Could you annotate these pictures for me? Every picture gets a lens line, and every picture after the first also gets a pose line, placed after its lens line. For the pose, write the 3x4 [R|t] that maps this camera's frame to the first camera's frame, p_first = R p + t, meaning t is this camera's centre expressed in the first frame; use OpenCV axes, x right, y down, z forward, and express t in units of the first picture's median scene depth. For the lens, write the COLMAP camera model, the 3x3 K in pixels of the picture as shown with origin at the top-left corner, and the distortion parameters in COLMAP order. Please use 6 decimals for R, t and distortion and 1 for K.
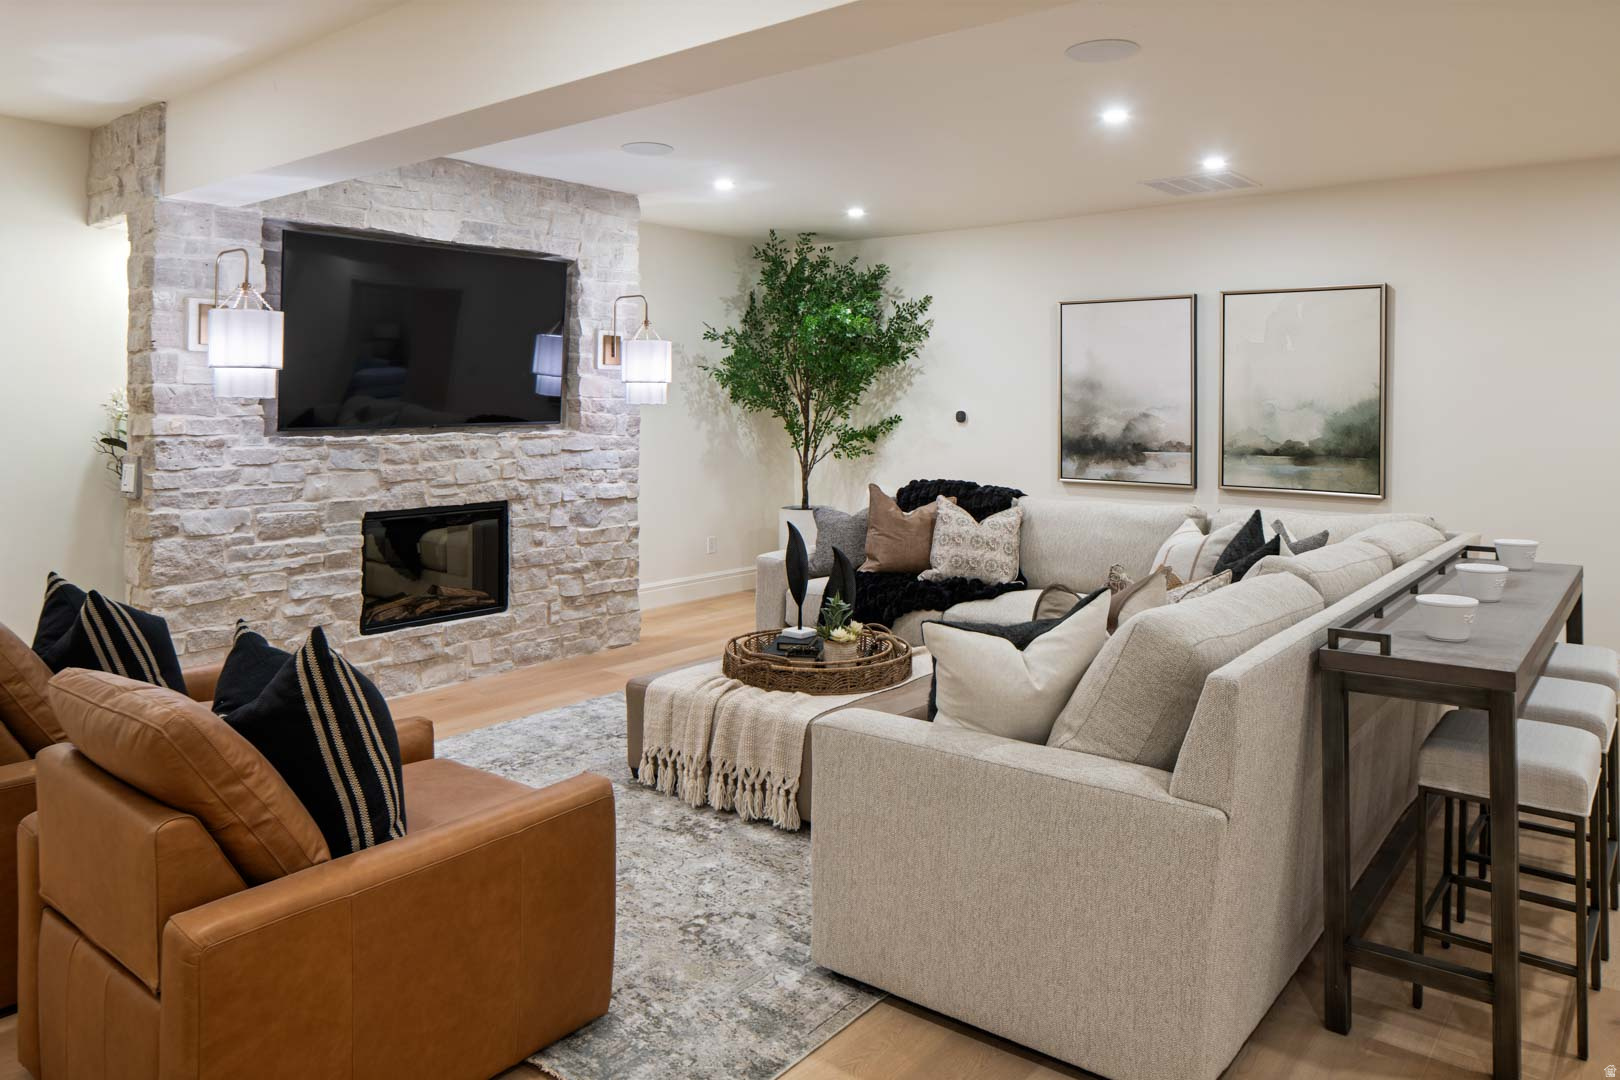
lens RADIAL K [[1107.6, 0, 810.6], [0, 1107.6, 415.2], [0, 0, 1]] dist [-0.002849, -0.001210]
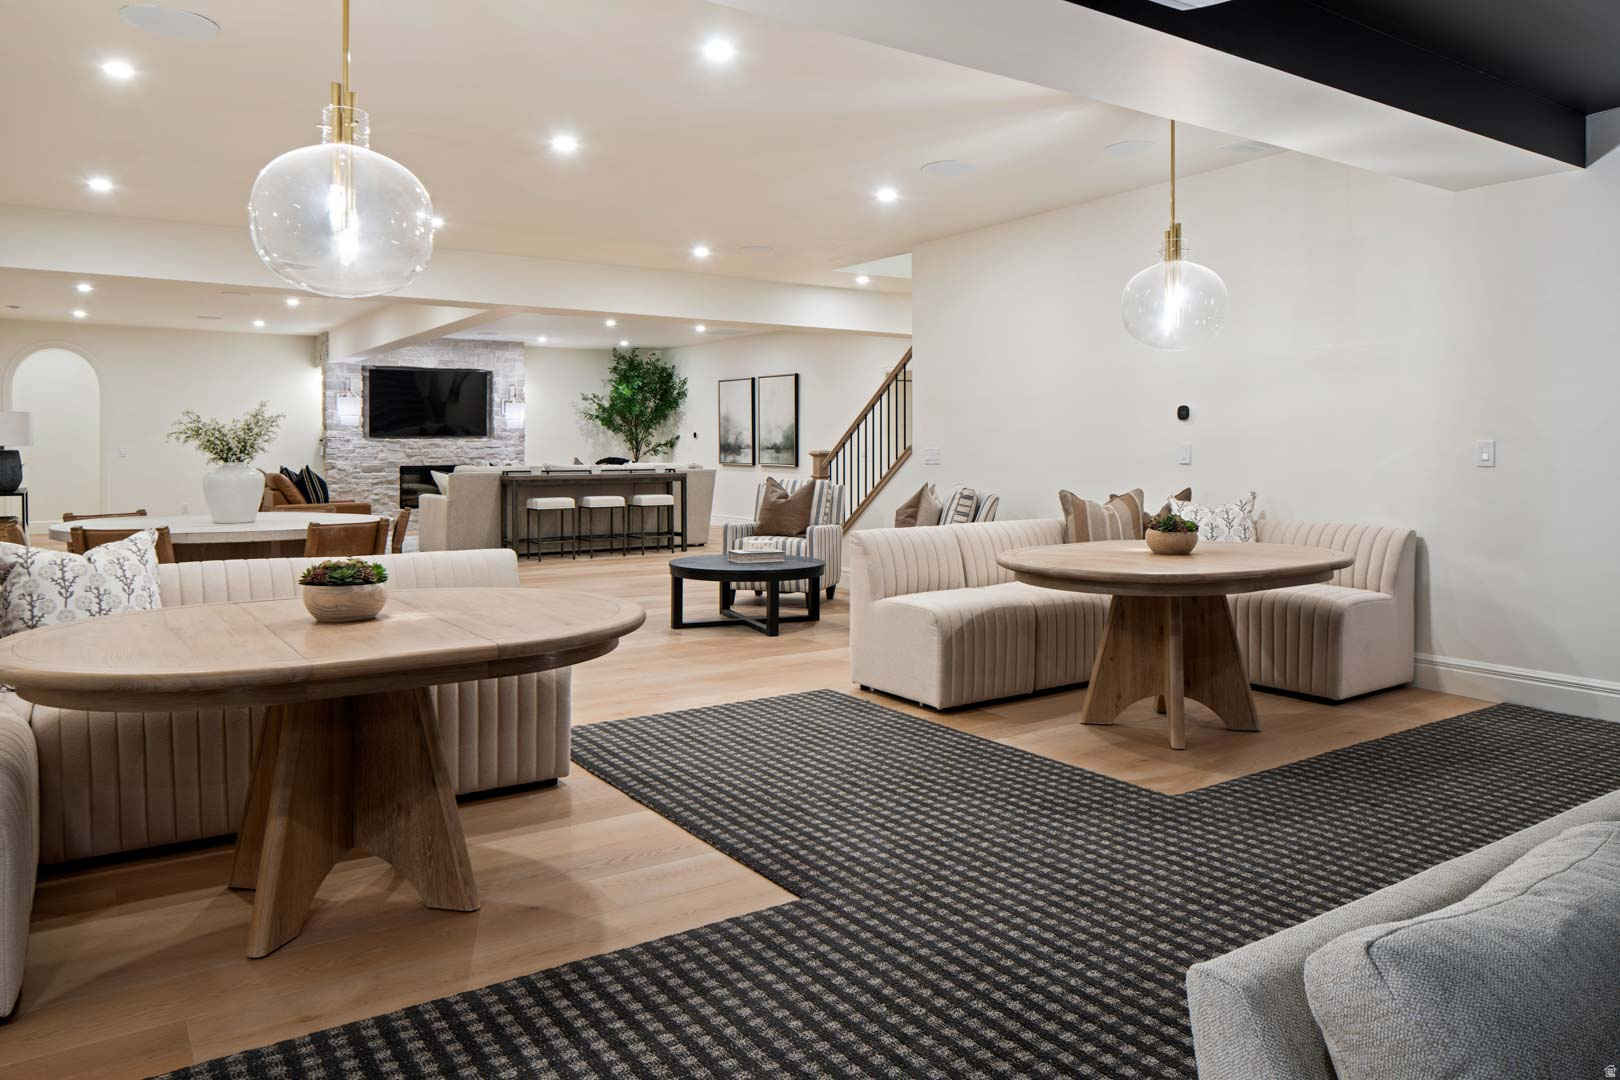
lens RADIAL K [[1089.9, 0, 809.4], [0, 1089.9, 499.6], [0, 0, 1]] dist [0.005025, 0.001297]
pose [[0.959387, 0.011250, -0.281870, 1.299050], [-0.000274, 0.999241, 0.038951, 0.060000], [0.282094, -0.037292, 0.958662, -1.298592]]
